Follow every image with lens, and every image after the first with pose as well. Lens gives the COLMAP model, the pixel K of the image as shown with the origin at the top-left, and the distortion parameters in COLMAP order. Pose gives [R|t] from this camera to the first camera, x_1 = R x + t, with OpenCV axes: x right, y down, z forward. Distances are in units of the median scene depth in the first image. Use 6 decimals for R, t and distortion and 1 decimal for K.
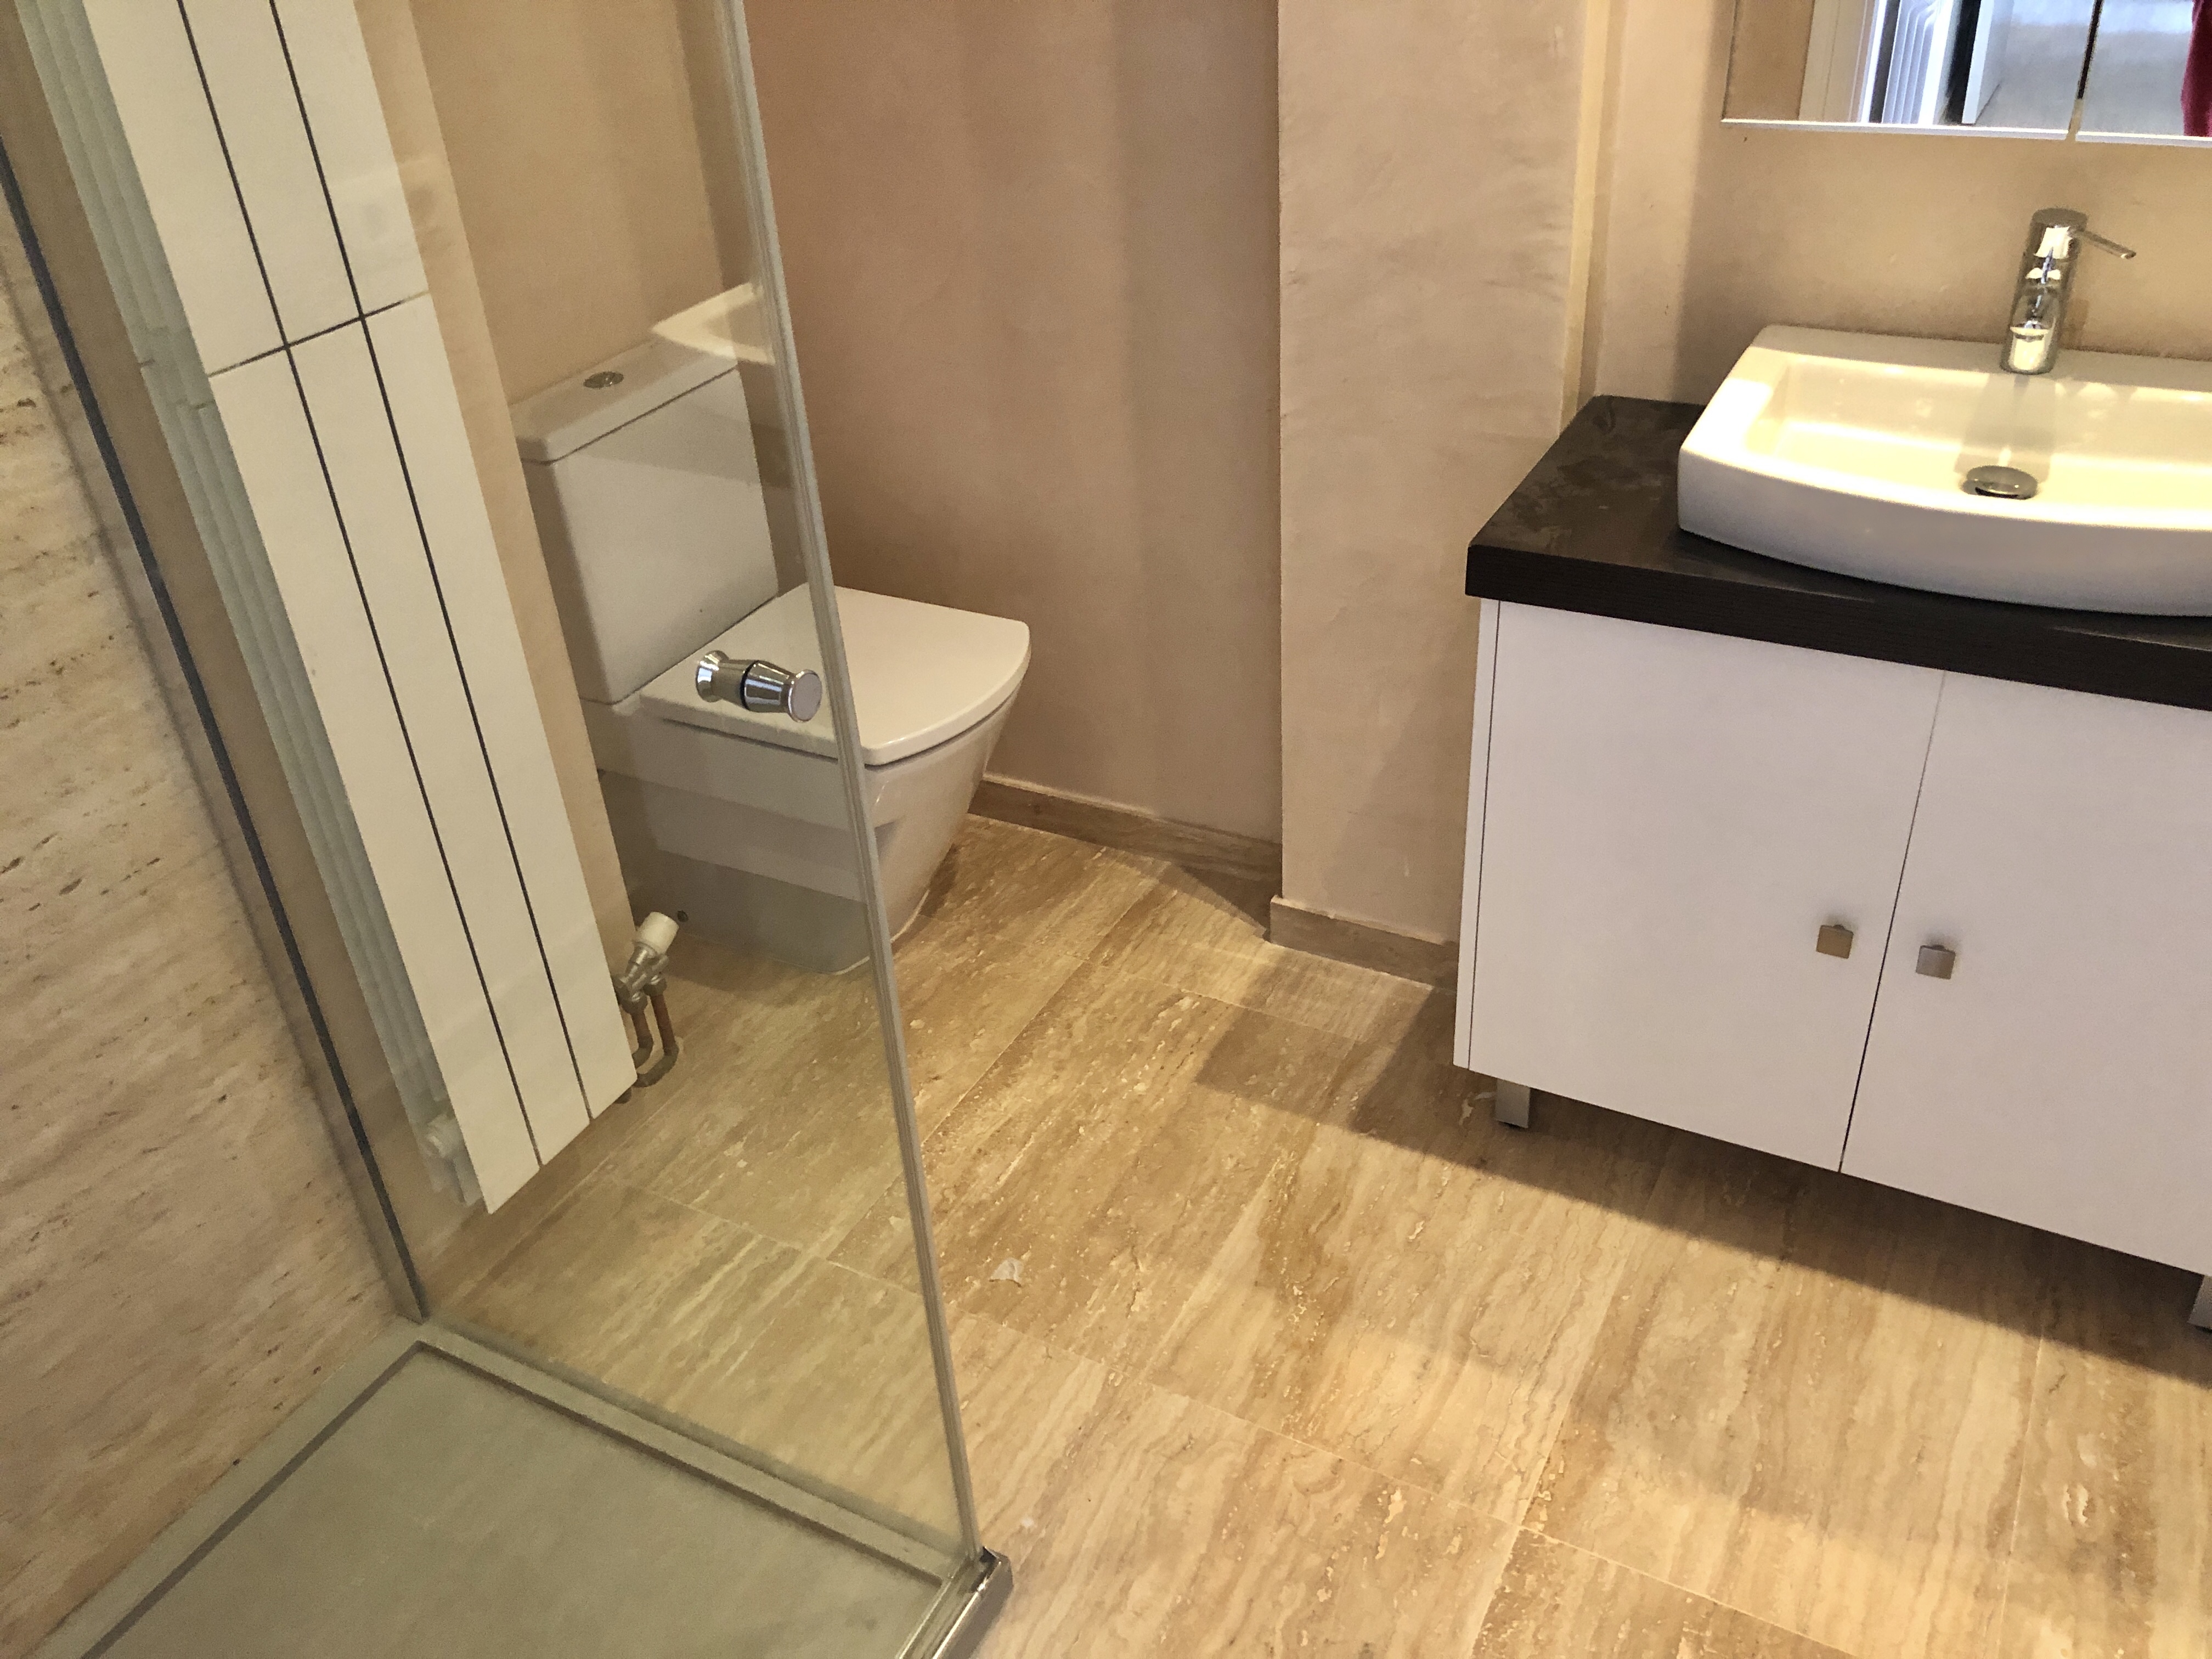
lens RADIAL K [[1811.3, 0, 1106.0], [0, 1811.3, 829.5], [0, 0, 1]] dist [0.036731, -0.062124]
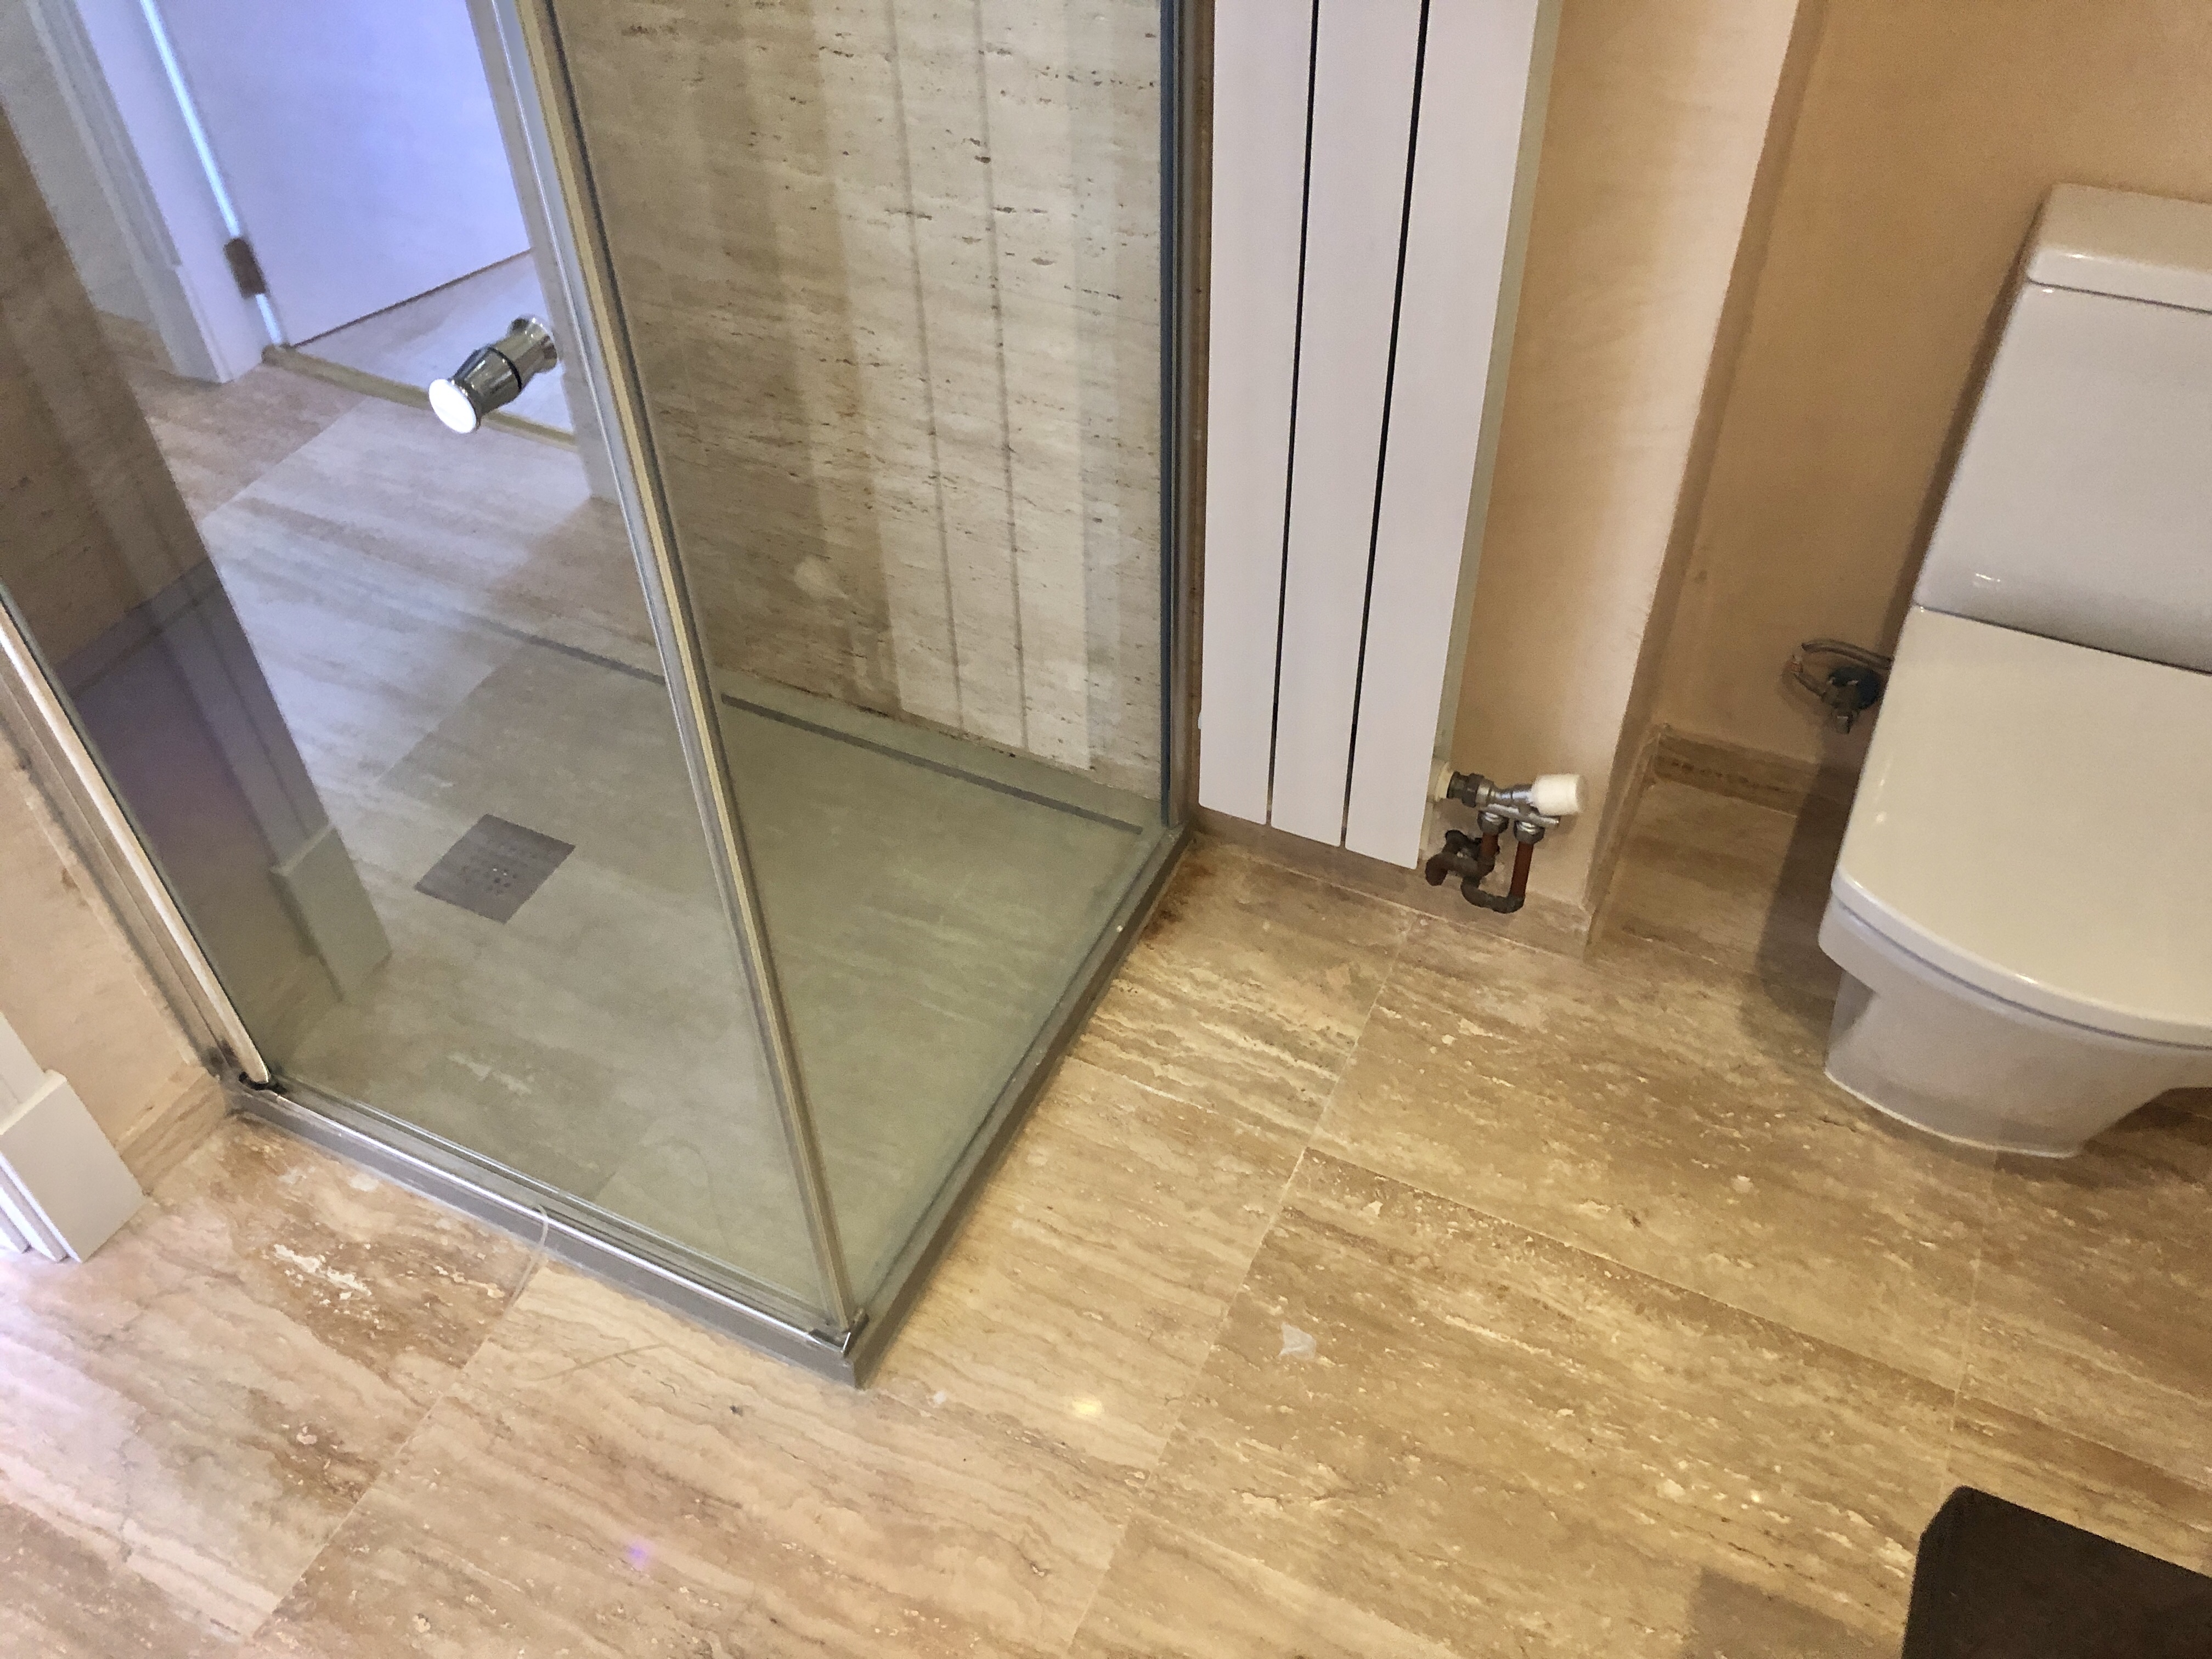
lens RADIAL K [[1811.3, 0, 1106.0], [0, 1811.3, 829.5], [0, 0, 1]] dist [0.036731, -0.062124]
pose [[0.049491, 0.767827, -0.638743, 0.283900], [-0.518476, 0.566358, 0.640641, -0.363829], [0.853659, 0.299467, 0.426130, 0.497399]]
